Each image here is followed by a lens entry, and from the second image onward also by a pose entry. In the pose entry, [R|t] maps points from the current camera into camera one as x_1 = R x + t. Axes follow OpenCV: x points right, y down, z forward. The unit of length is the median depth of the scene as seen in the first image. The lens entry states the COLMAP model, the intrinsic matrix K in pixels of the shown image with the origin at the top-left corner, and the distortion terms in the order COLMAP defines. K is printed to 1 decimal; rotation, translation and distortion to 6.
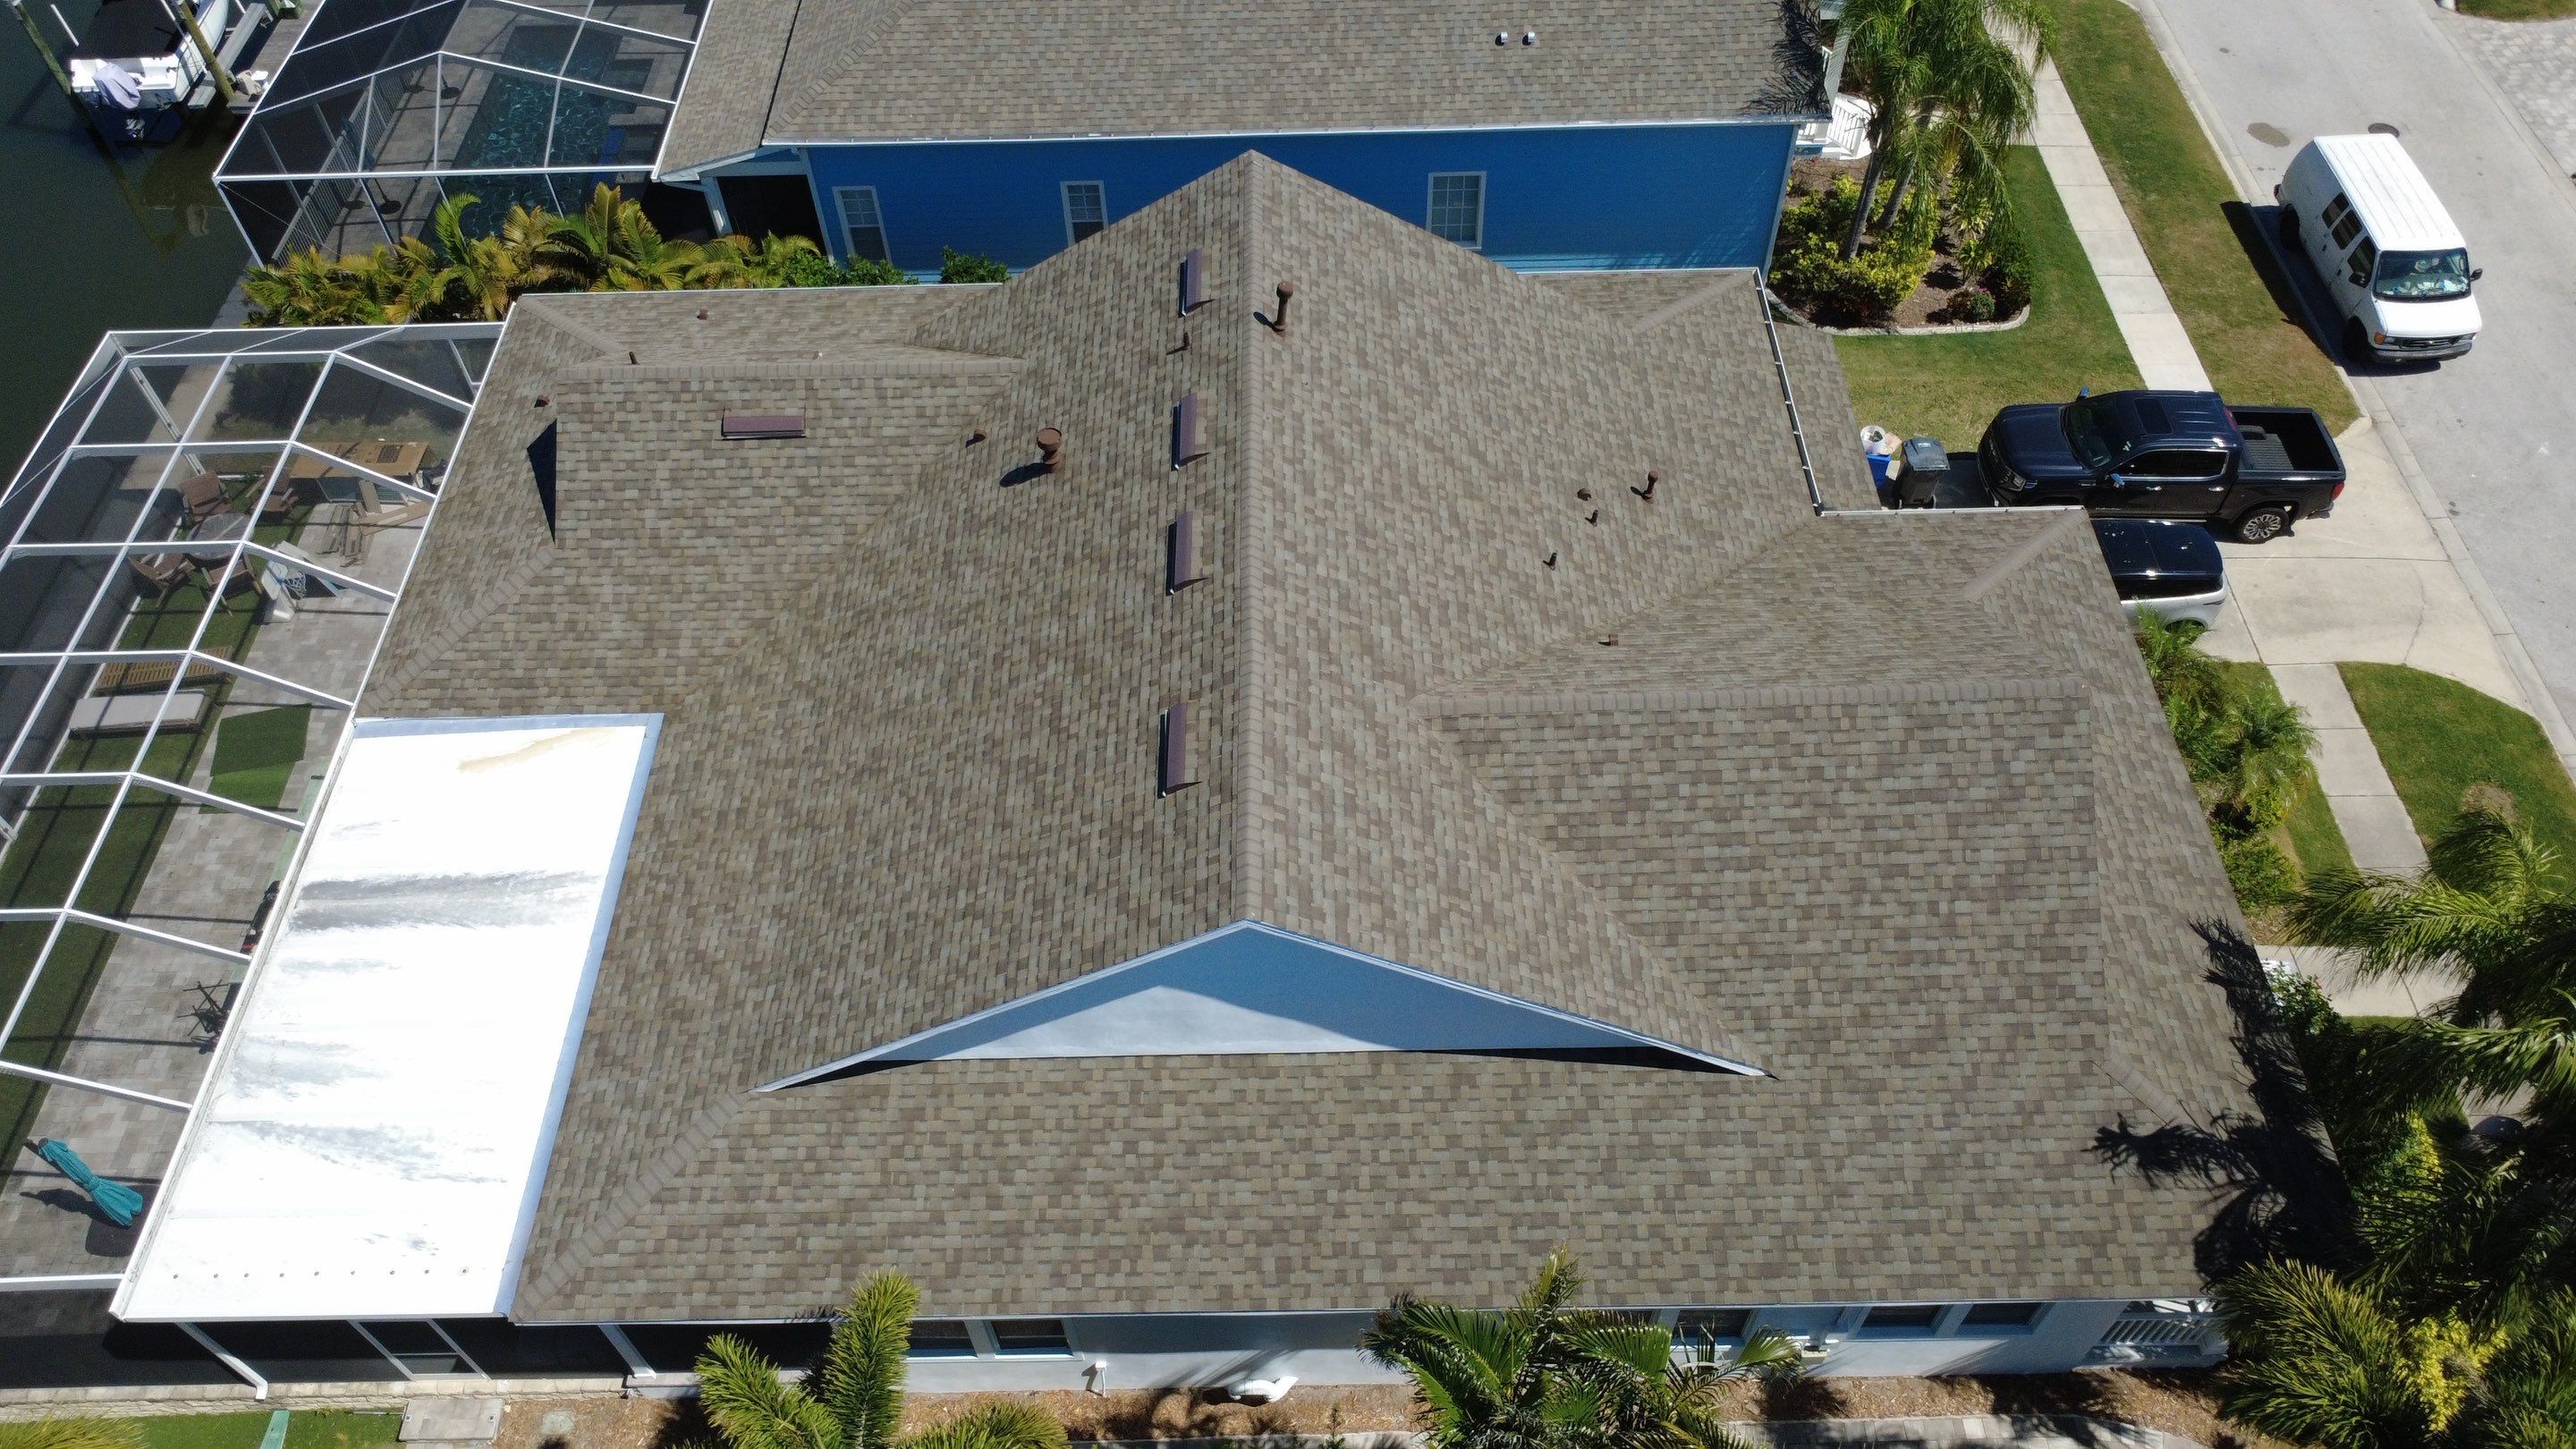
lens RADIAL K [[1871.9, 0, 1284.4], [0, 1871.9, 721.1], [0, 0, 1]] dist [0.000666, 0.001395]
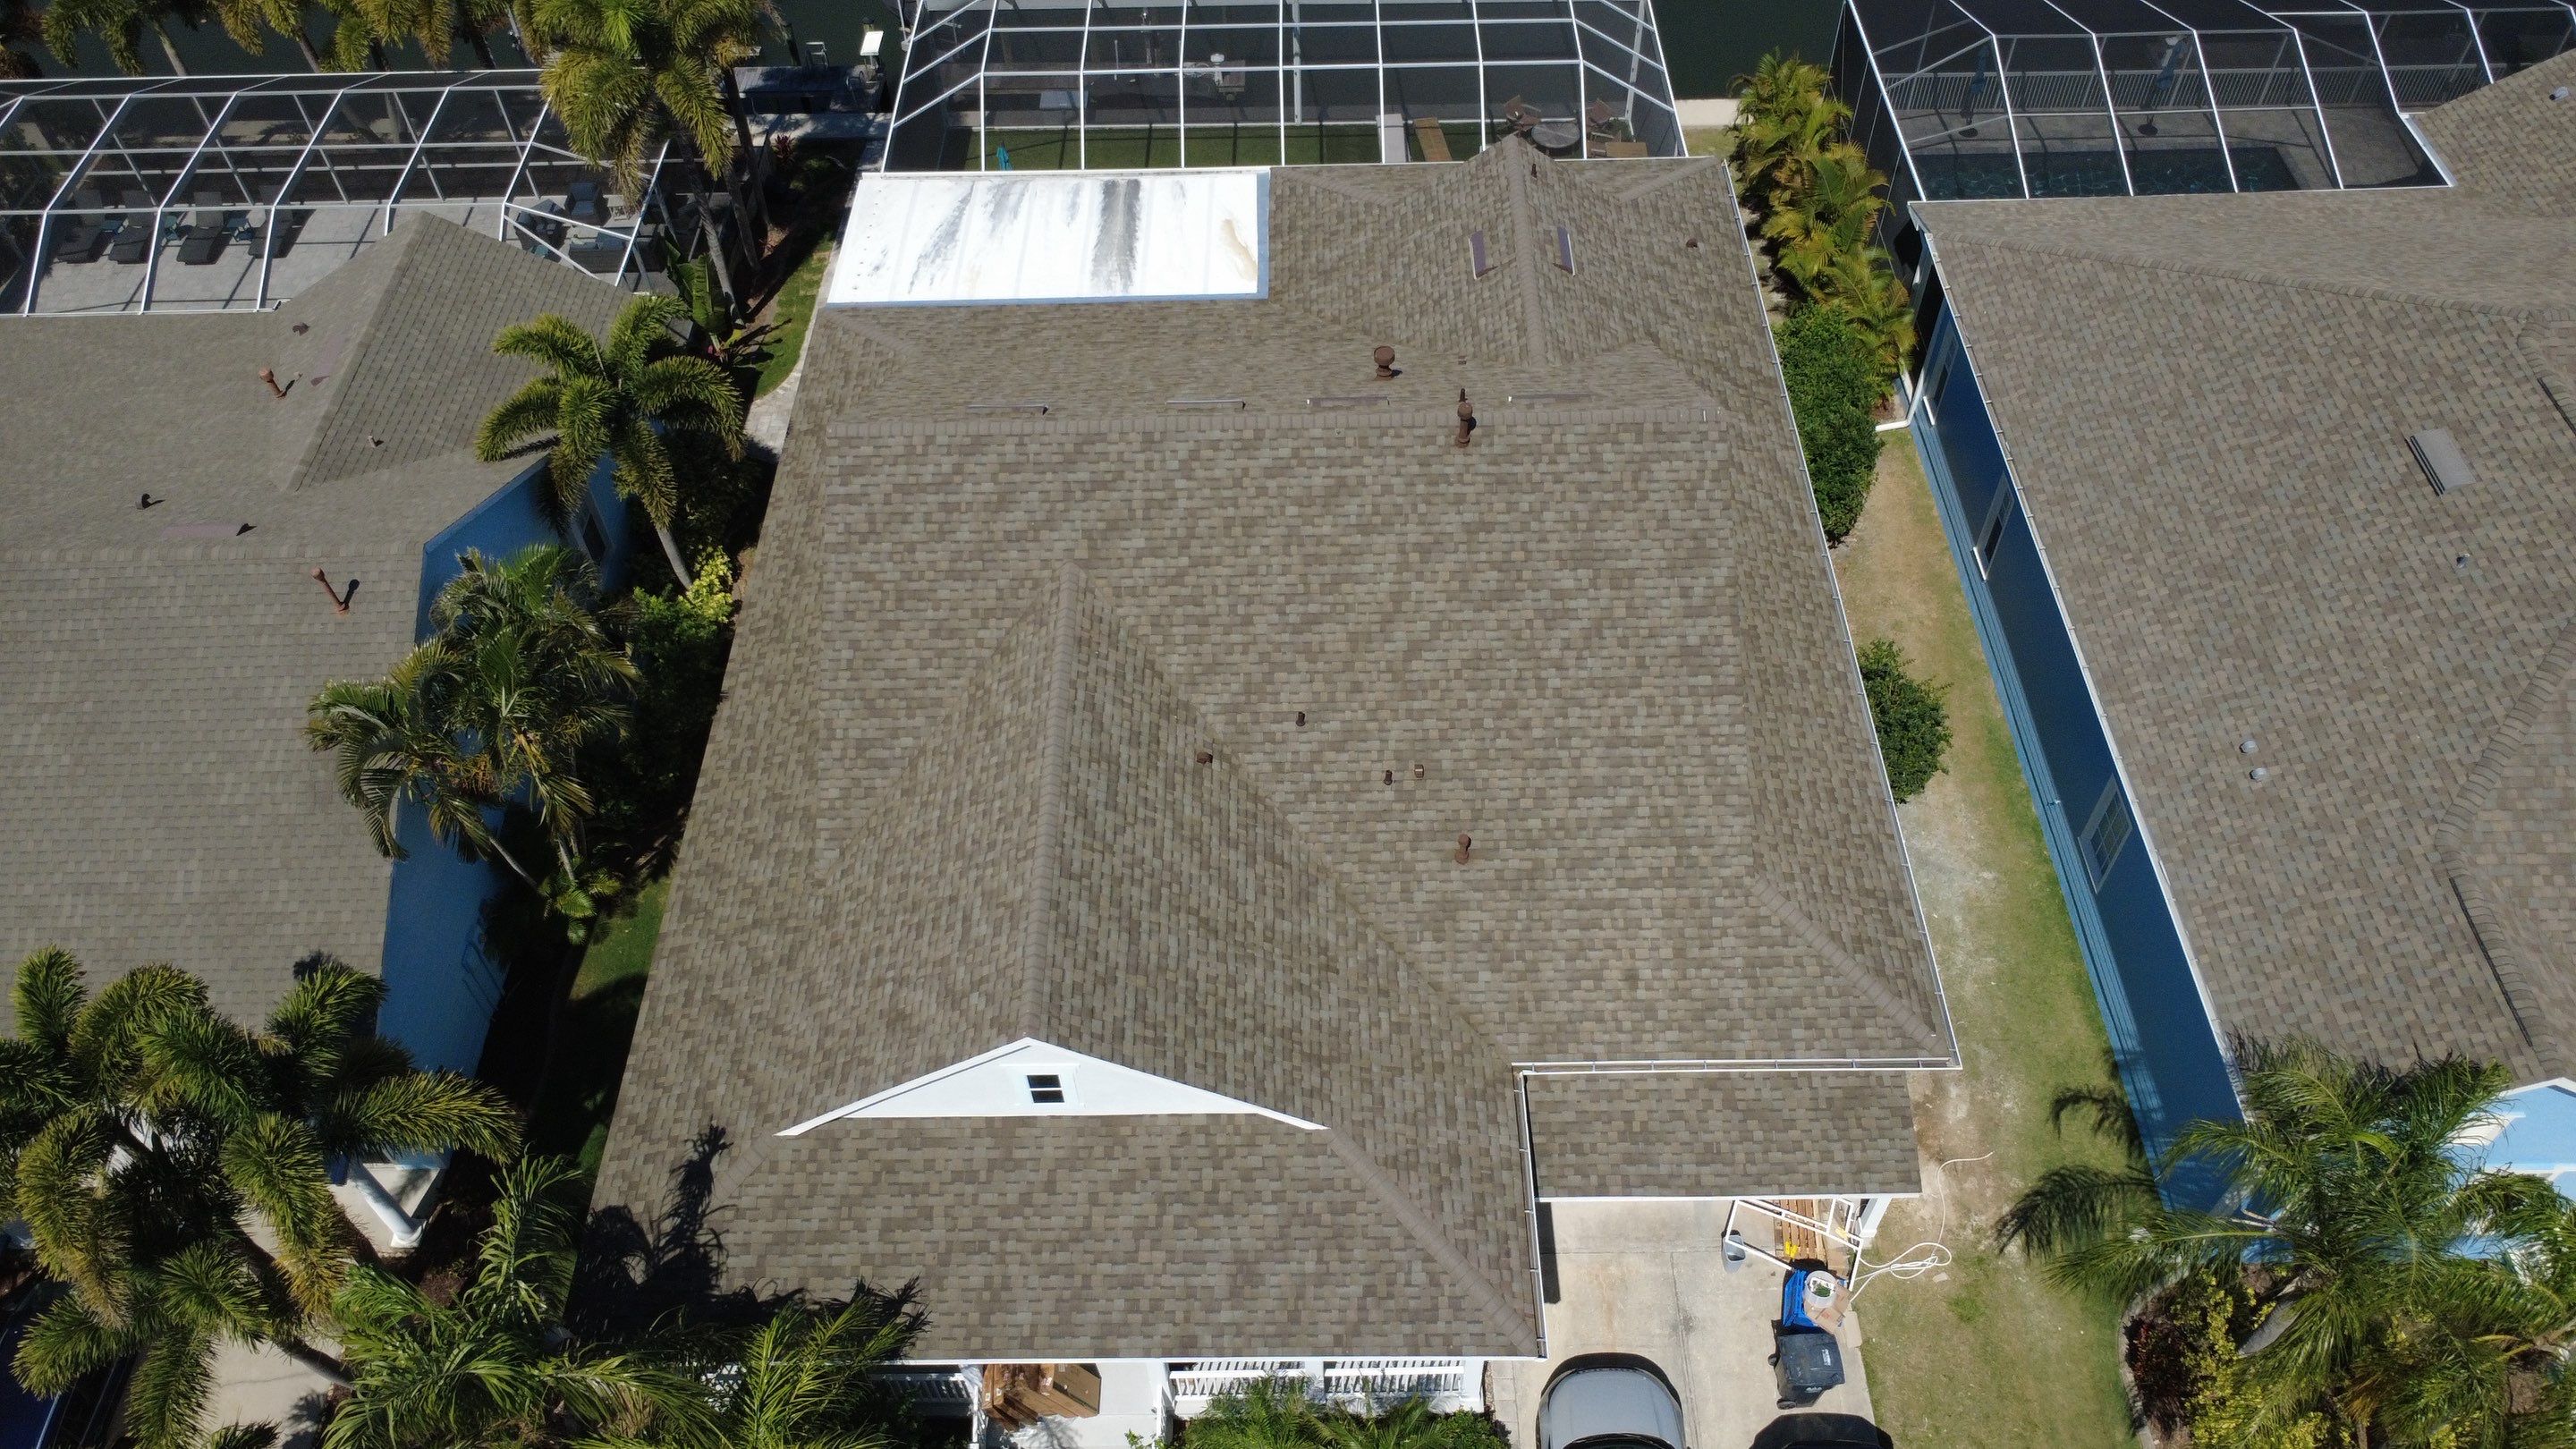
lens RADIAL K [[1871.9, 0, 1284.4], [0, 1871.9, 721.1], [0, 0, 1]] dist [0.000666, 0.001395]
pose [[-0.006802, 0.782083, -0.623138, 0.888508], [-0.761153, 0.400097, 0.510459, -0.683438], [0.648537, 0.477775, 0.592563, 0.392179]]
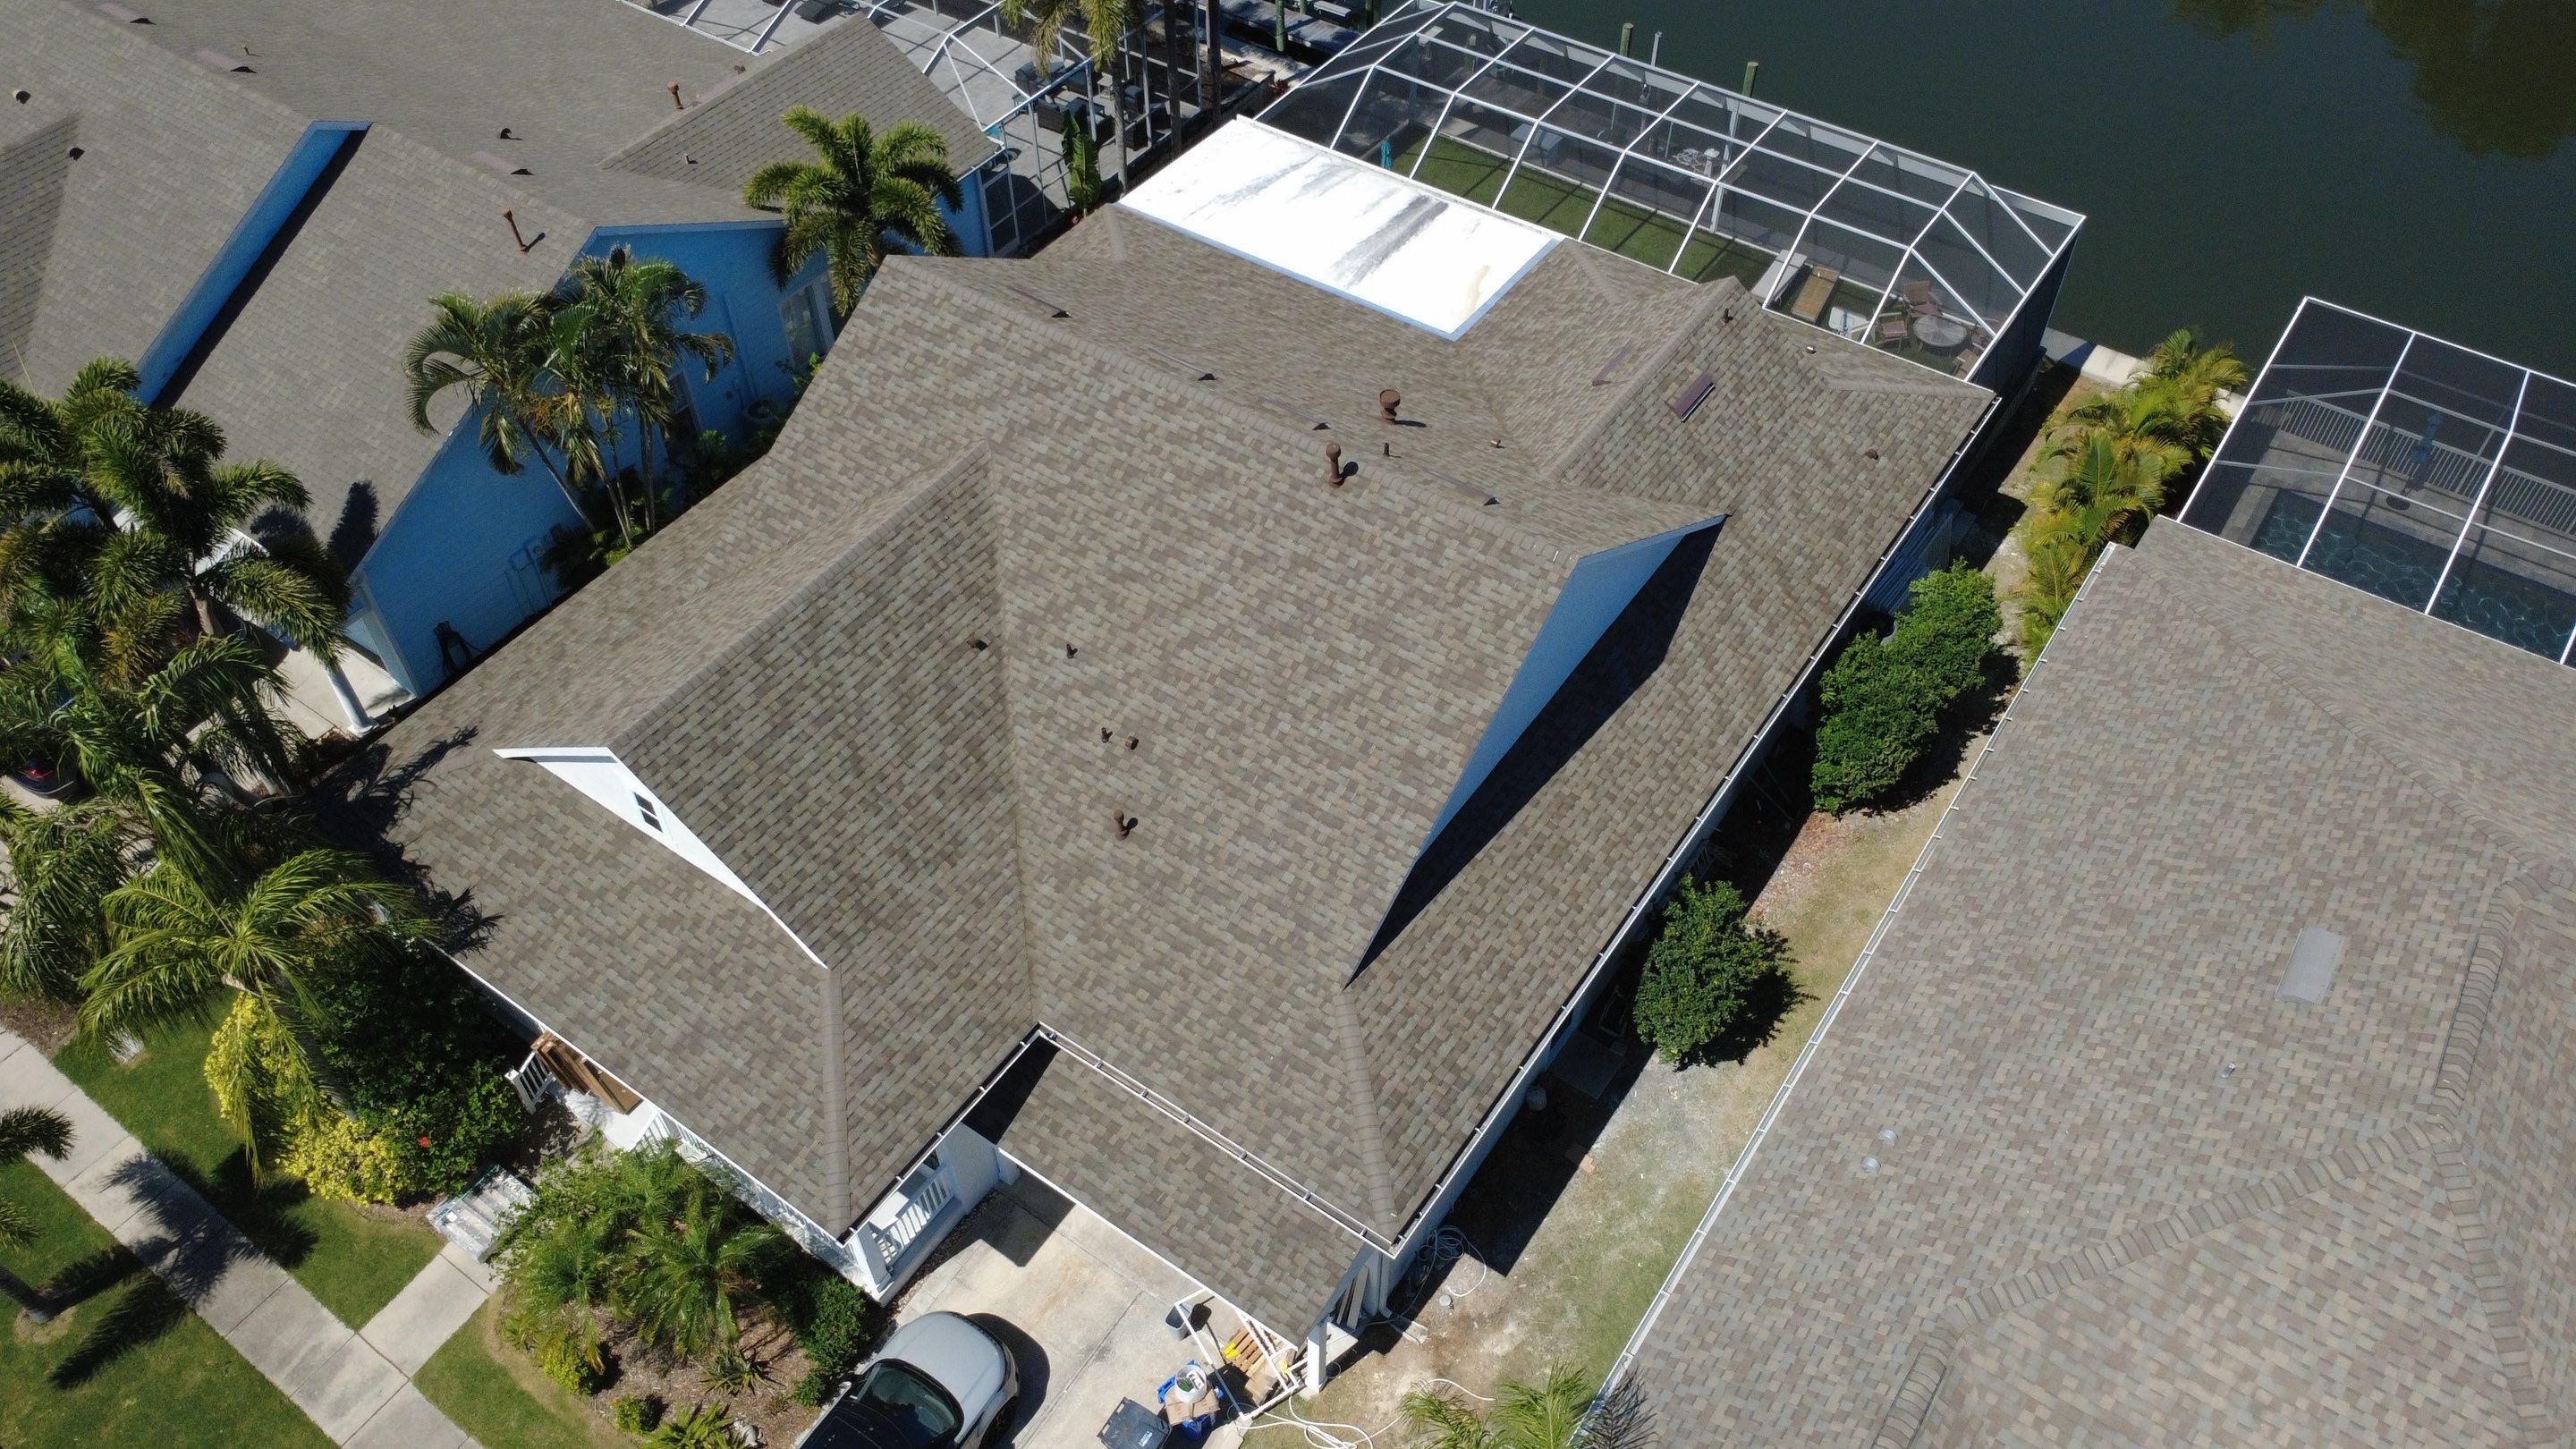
lens RADIAL K [[1871.9, 0, 1284.4], [0, 1871.9, 721.1], [0, 0, 1]] dist [0.000666, 0.001395]
pose [[-0.579610, 0.622851, -0.525462, 0.756567], [-0.619268, 0.082470, 0.780837, -1.149163], [0.529679, 0.777982, 0.337911, 0.784059]]
